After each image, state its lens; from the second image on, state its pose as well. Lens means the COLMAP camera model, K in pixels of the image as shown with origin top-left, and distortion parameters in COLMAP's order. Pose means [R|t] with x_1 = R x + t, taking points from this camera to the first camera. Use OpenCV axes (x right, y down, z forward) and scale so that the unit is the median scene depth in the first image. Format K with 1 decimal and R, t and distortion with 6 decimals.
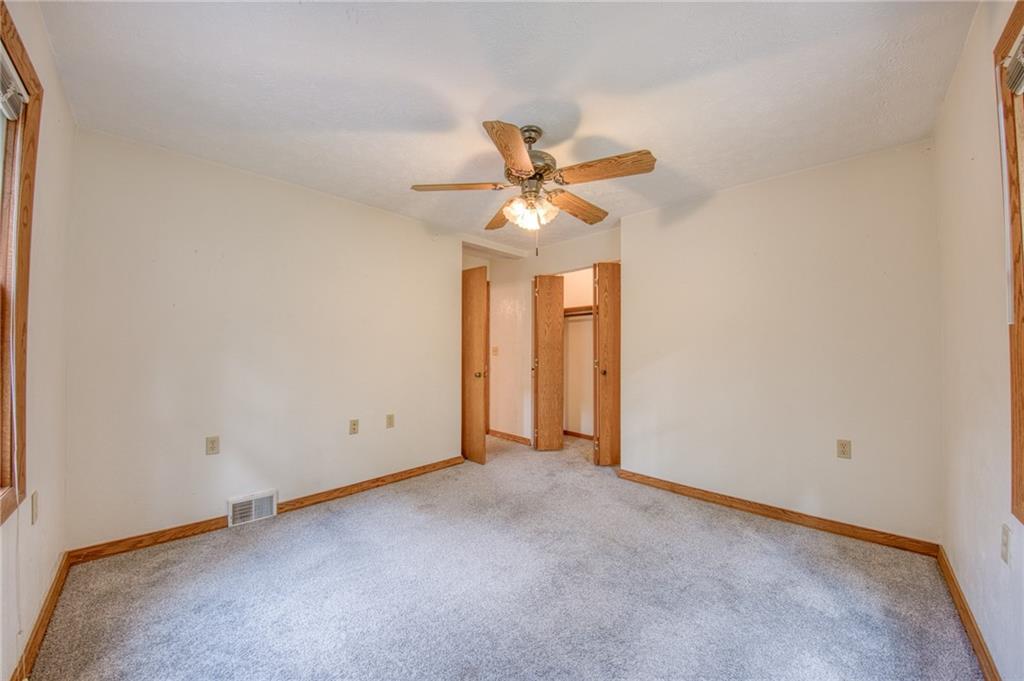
lens RADIAL K [[367.3, 0, 504.3], [0, 367.3, 345.7], [0, 0, 1]] dist [0.000240, -0.017320]
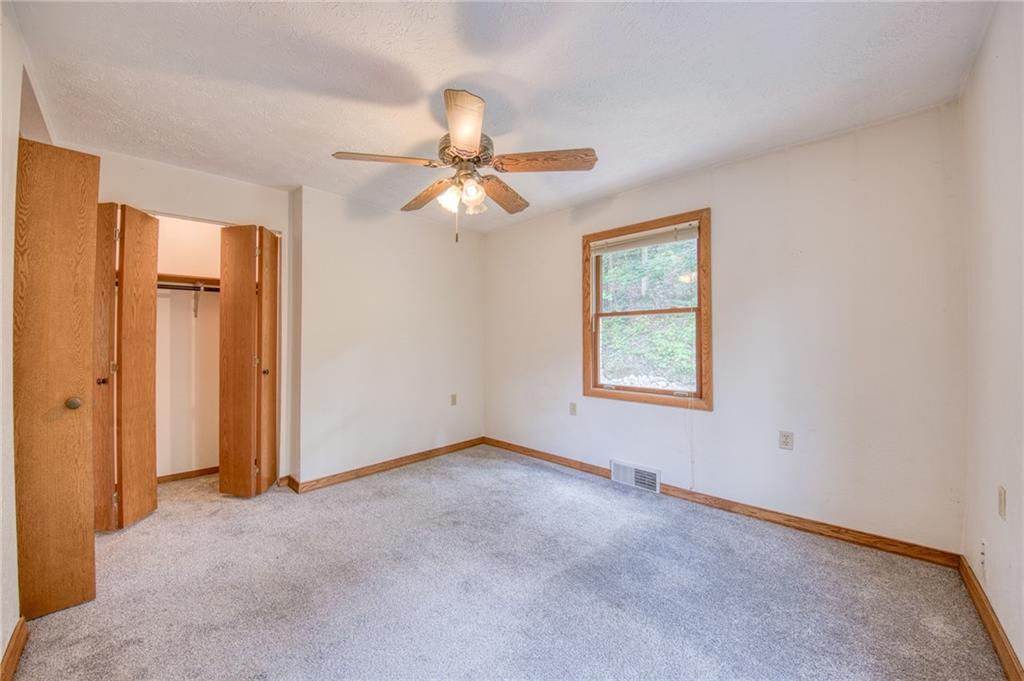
lens RADIAL K [[359.5, 0, 505.2], [0, 359.5, 336.7], [0, 0, 1]] dist [0.000069, -0.011117]
pose [[-0.004444, 0.010338, 0.999937, -0.620560], [-0.004816, 0.999935, -0.010360, 0.007615], [-0.999979, -0.004862, -0.004394, 0.646693]]
